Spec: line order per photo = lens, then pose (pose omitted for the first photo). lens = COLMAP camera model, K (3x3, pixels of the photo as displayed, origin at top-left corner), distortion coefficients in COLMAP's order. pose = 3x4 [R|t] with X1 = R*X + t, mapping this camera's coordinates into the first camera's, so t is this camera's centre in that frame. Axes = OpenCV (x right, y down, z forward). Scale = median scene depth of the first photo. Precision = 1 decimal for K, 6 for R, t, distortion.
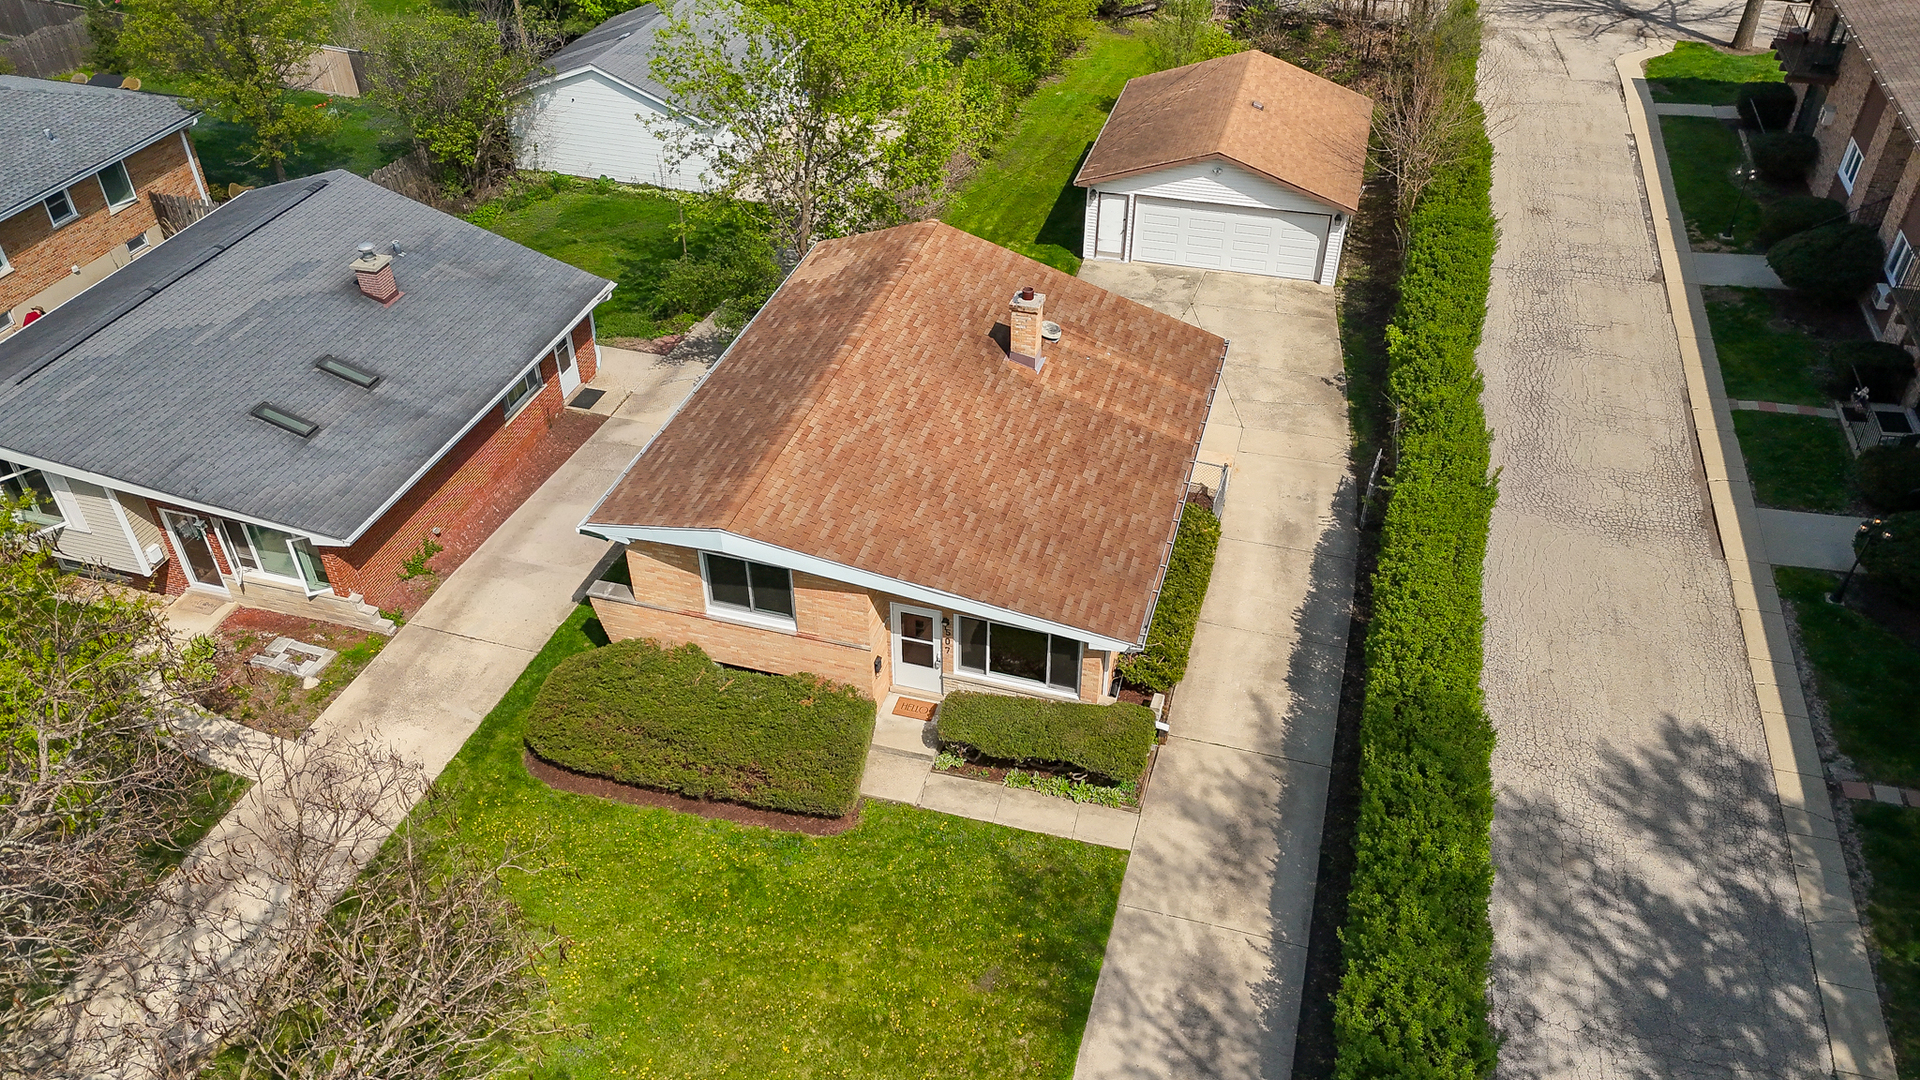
lens RADIAL K [[1434.9, 0, 960.0], [0, 1434.9, 540.0], [0, 0, 1]] dist [0.051034, -0.006355]
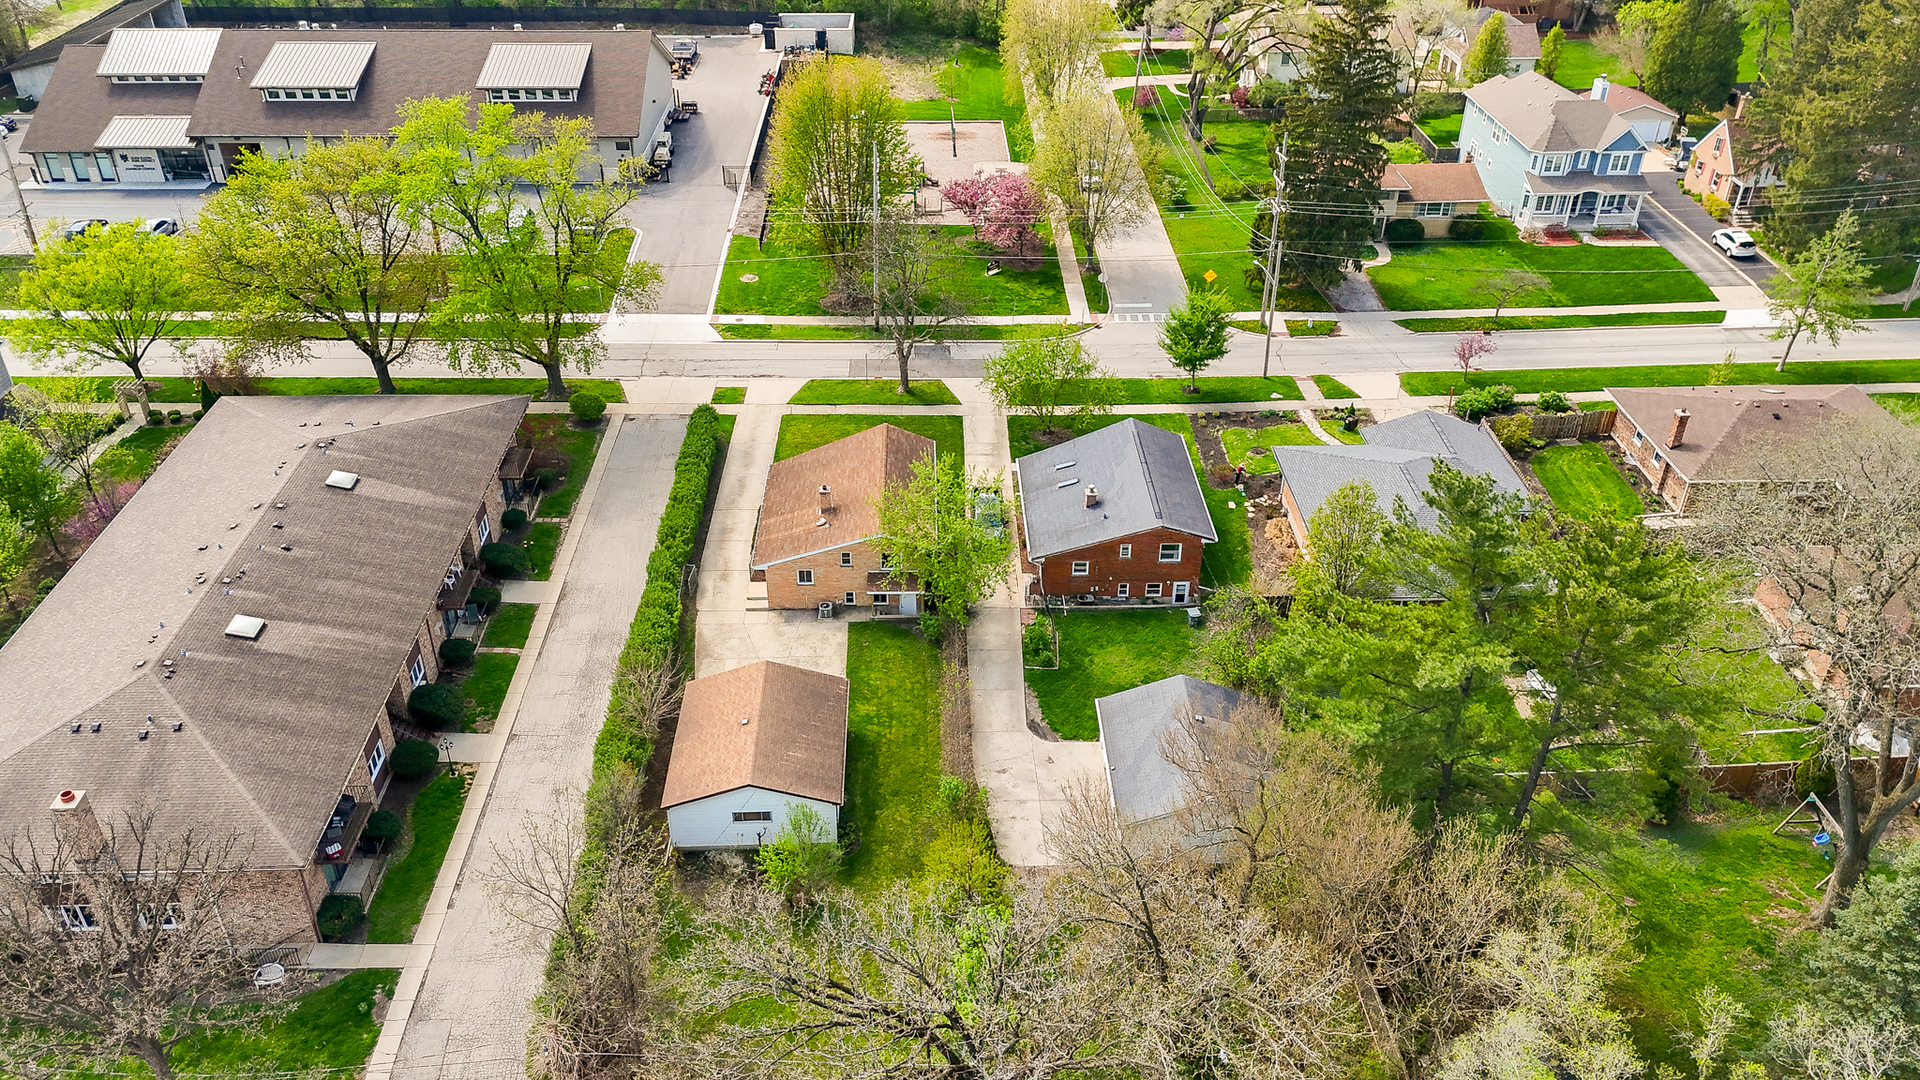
lens RADIAL K [[1395.0, 0, 962.9], [0, 1395.0, 510.4], [0, 0, 1]] dist [0.069251, -0.000727]
pose [[-0.952390, 0.168281, -0.254233, 0.498948], [-0.188313, 0.331107, 0.924611, -2.768019], [0.239773, 0.928466, -0.283654, 1.945080]]
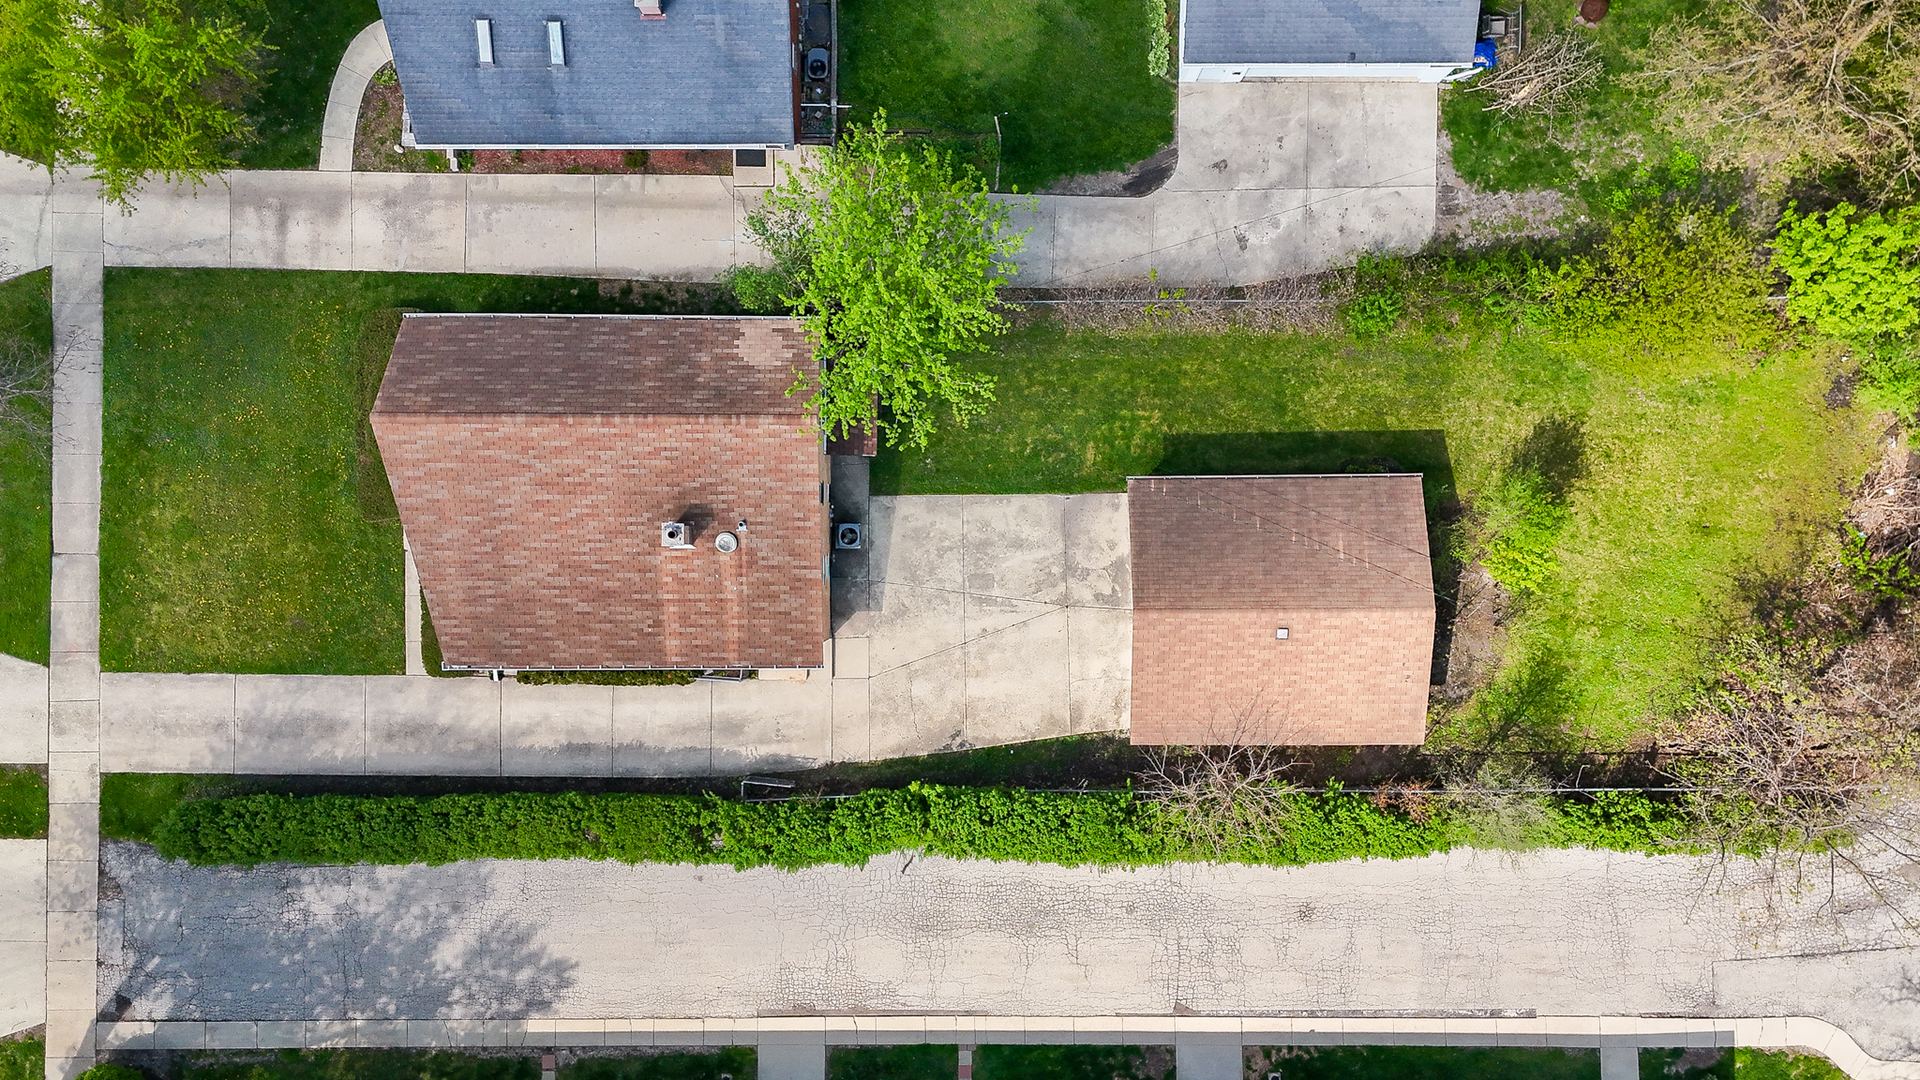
lens RADIAL K [[1434.9, 0, 960.0], [0, 1434.9, 540.0], [0, 0, 1]] dist [0.051034, -0.006355]
pose [[0.276431, 0.961016, 0.005831, 0.122979], [-0.580328, 0.162085, 0.798090, -1.459755], [0.766032, -0.224001, 0.602510, 0.421606]]
